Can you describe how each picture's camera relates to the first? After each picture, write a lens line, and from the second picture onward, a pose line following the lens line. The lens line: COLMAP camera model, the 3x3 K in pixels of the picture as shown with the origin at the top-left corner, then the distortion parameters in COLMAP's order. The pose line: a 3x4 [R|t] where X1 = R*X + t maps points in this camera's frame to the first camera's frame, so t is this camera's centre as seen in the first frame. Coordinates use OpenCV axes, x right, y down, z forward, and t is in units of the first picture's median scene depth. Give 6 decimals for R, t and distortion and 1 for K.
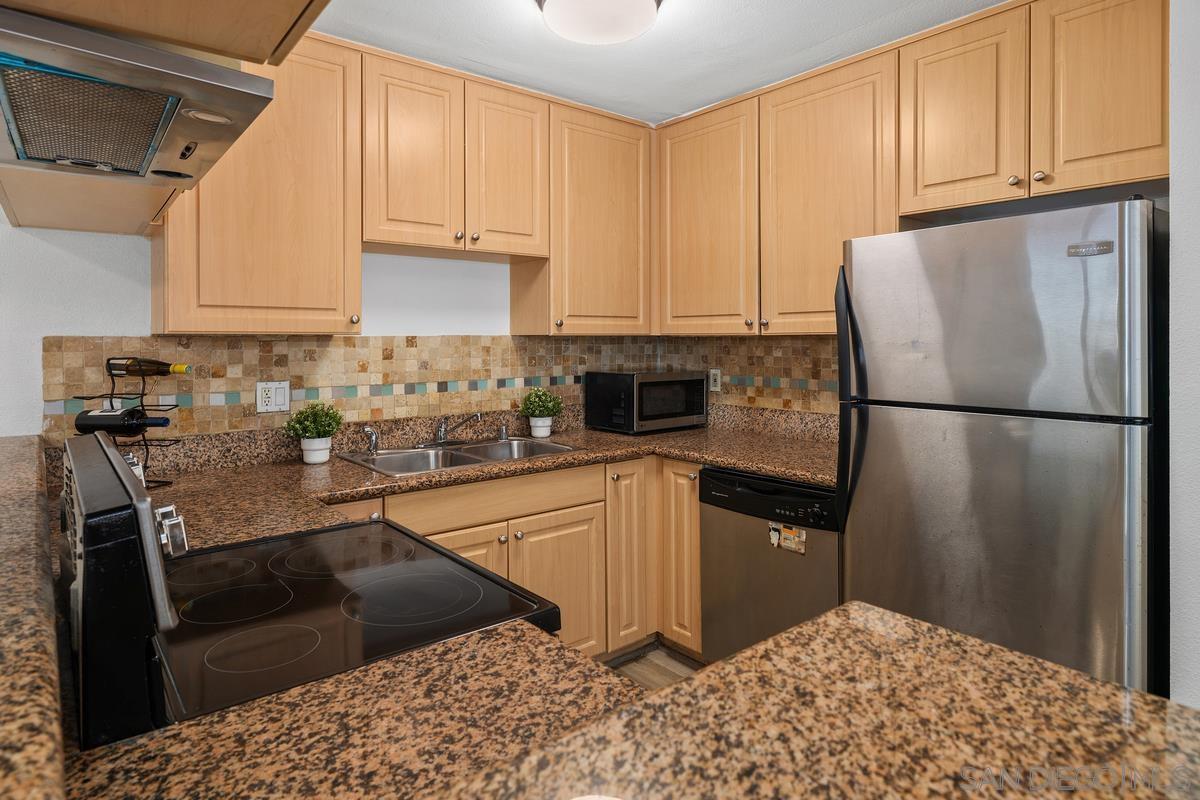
lens RADIAL K [[679.4, 0, 601.2], [0, 679.4, 341.0], [0, 0, 1]] dist [0.003756, 0.000684]
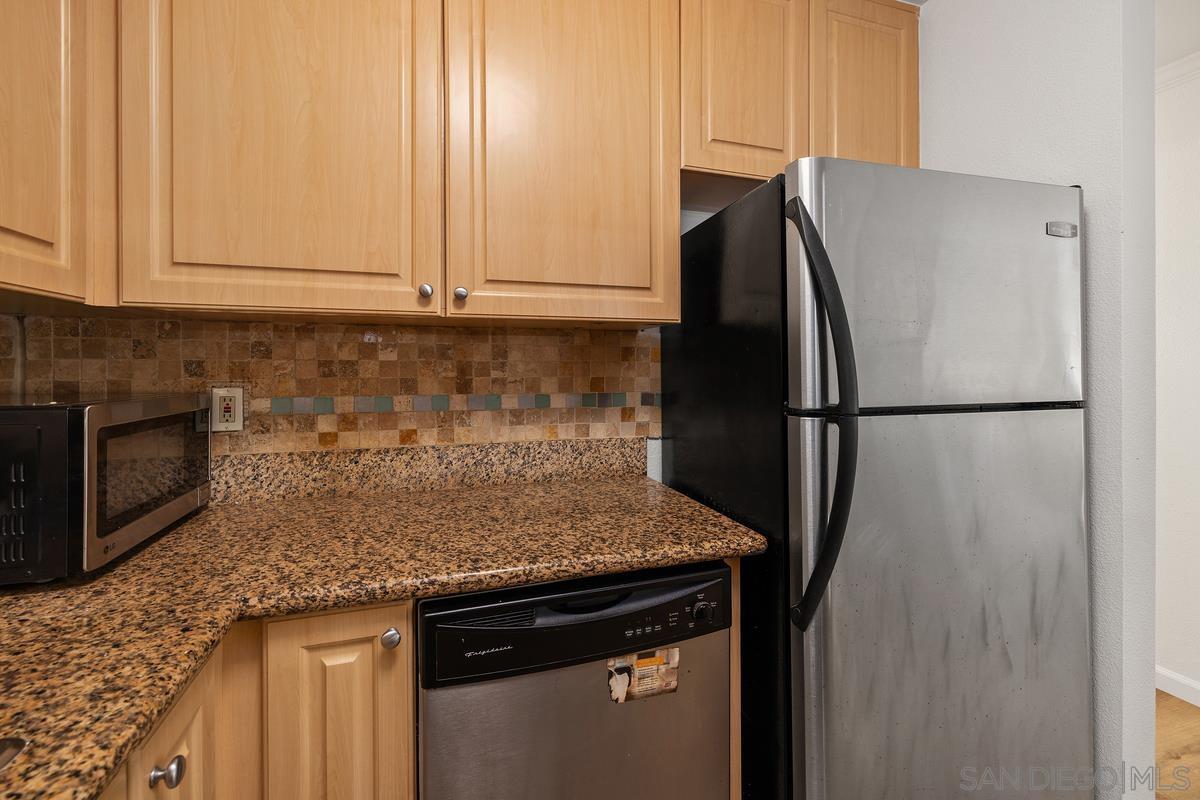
lens RADIAL K [[514.5, 0, 598.5], [0, 514.5, 367.6], [0, 0, 1]] dist [0.003048, 0.000227]
pose [[0.362798, 0.003404, 0.931862, -0.103433], [0.000213, 0.999993, -0.003735, 0.032590], [-0.931868, 0.001554, 0.362794, 0.695332]]
